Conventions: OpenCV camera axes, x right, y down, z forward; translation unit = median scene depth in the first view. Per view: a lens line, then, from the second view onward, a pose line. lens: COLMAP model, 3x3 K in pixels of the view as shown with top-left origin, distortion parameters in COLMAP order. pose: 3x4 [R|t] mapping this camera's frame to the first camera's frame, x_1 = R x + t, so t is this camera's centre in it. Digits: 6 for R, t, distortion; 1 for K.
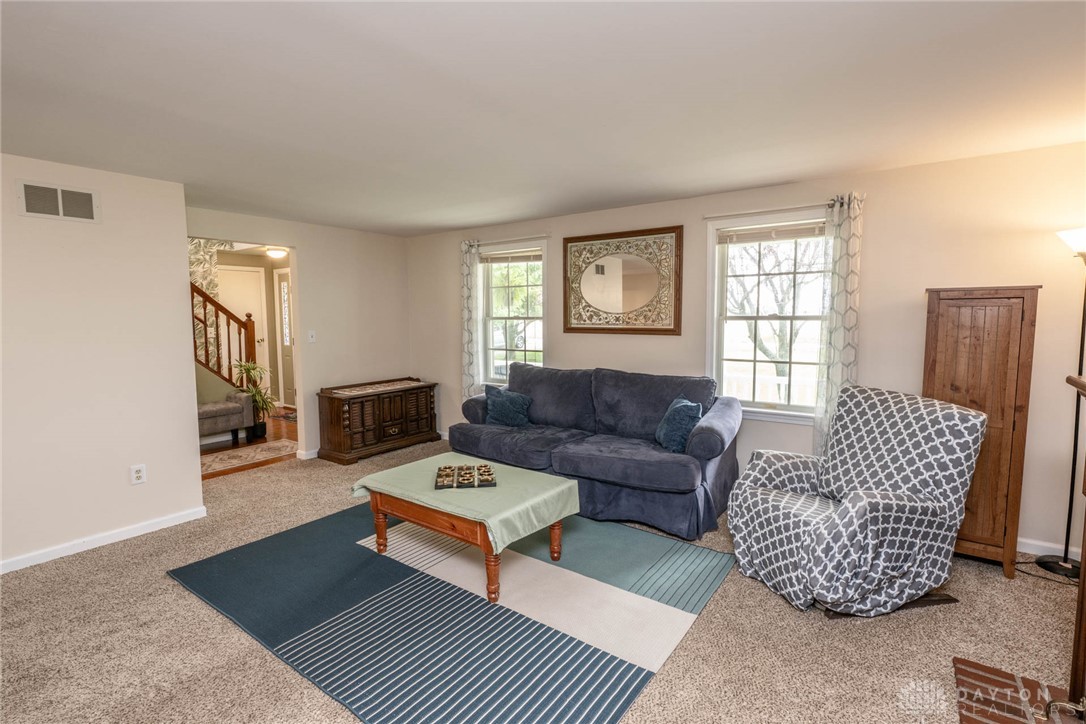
lens RADIAL K [[508.6, 0, 539.1], [0, 508.6, 359.3], [0, 0, 1]] dist [-0.002696, 0.000526]
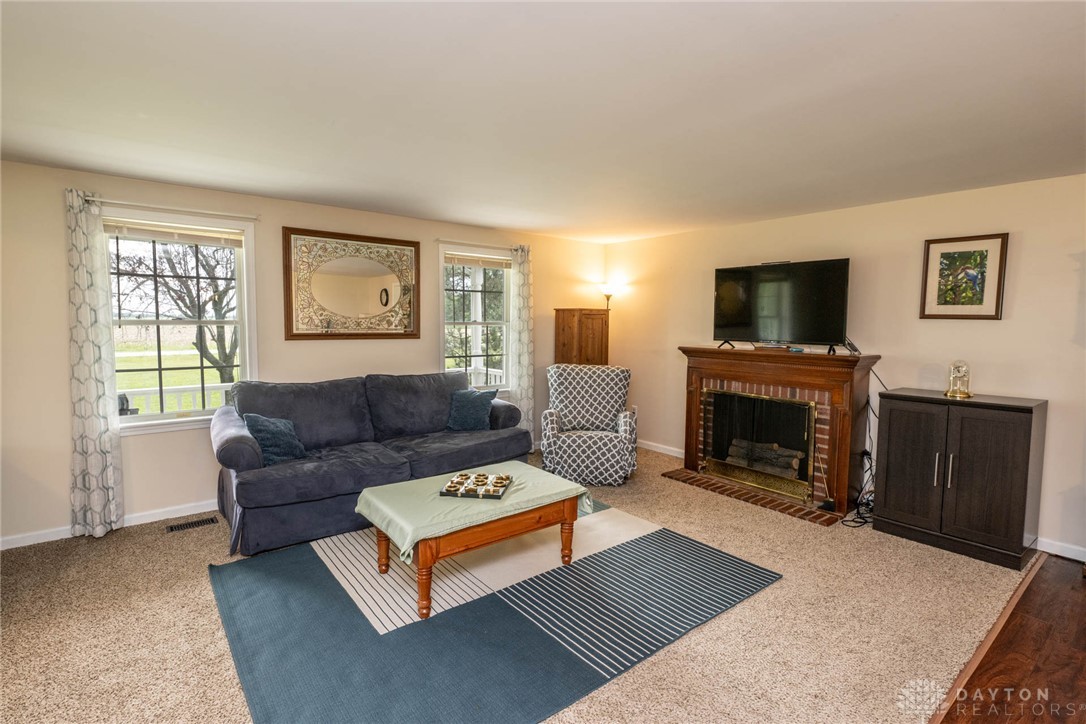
lens RADIAL K [[508.6, 0, 539.1], [0, 508.6, 359.3], [0, 0, 1]] dist [-0.002696, 0.000526]
pose [[0.270852, -0.065760, 0.960372, -0.744215], [0.073577, 0.996160, 0.047460, -0.035259], [-0.959805, 0.057806, 0.274650, 0.437547]]
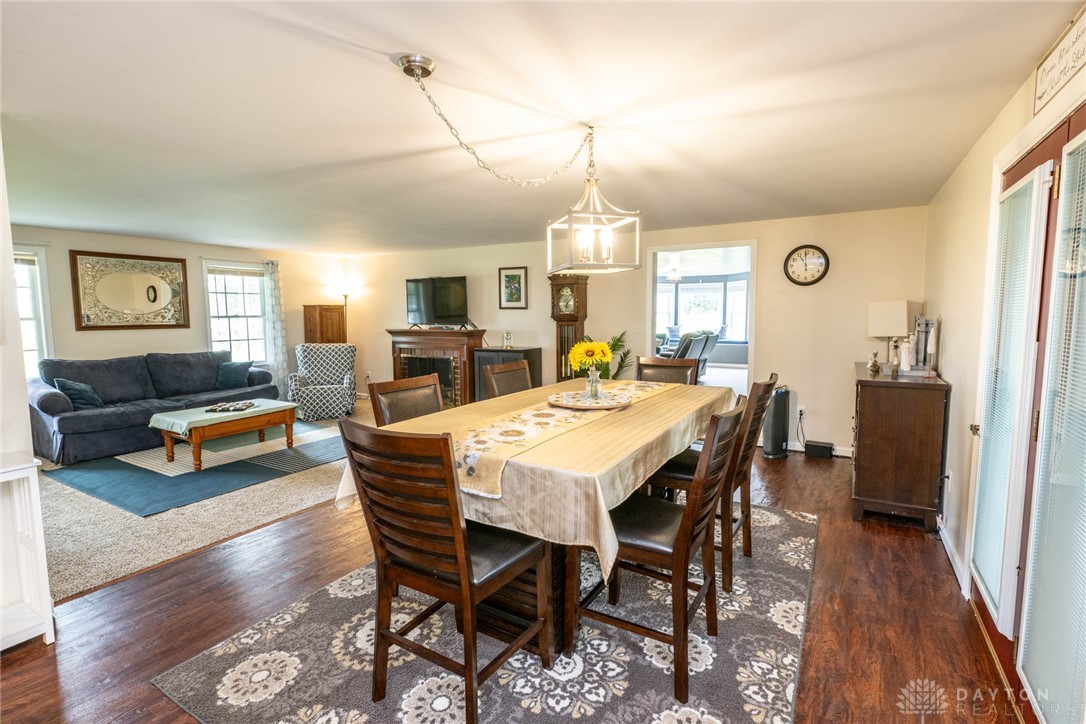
lens RADIAL K [[508.6, 0, 539.1], [0, 508.6, 359.3], [0, 0, 1]] dist [-0.002696, 0.000526]
pose [[-0.086540, -0.086226, 0.992510, -1.399390], [0.094625, 0.991032, 0.094349, 0.003092], [-0.991744, 0.102081, -0.077605, 0.054472]]
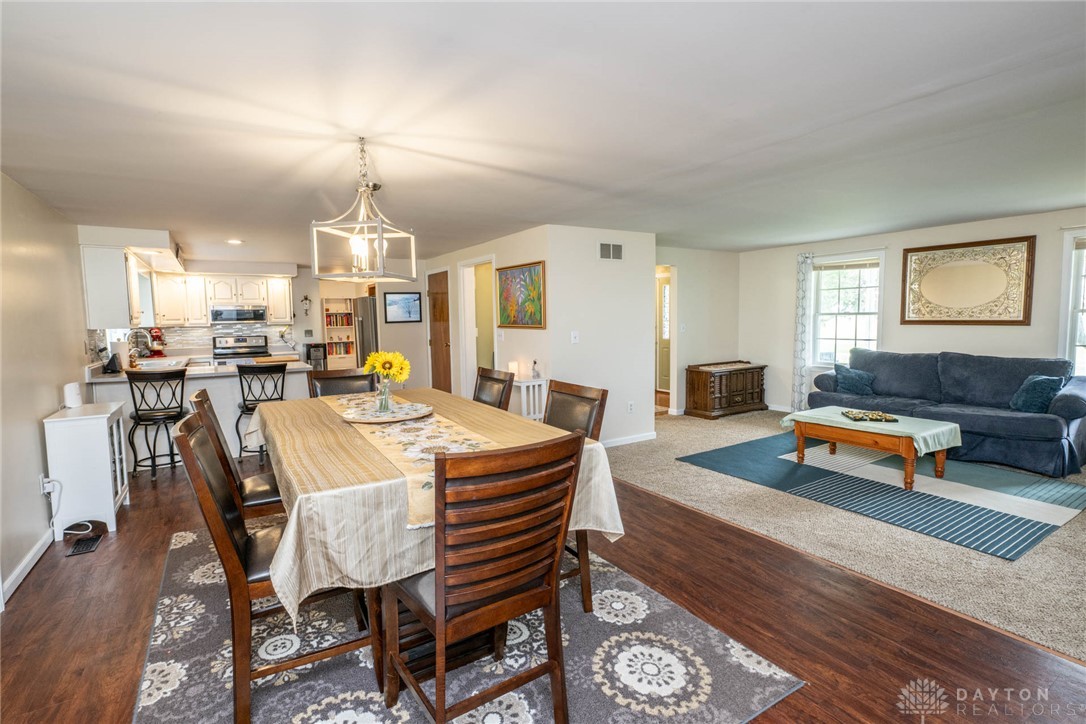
lens RADIAL K [[508.6, 0, 539.1], [0, 508.6, 359.3], [0, 0, 1]] dist [-0.002696, 0.000526]
pose [[0.929279, 0.021028, -0.368779, -0.364443], [-0.020545, 0.999775, 0.005238, 0.051363], [0.368806, 0.002709, 0.929502, -0.563101]]
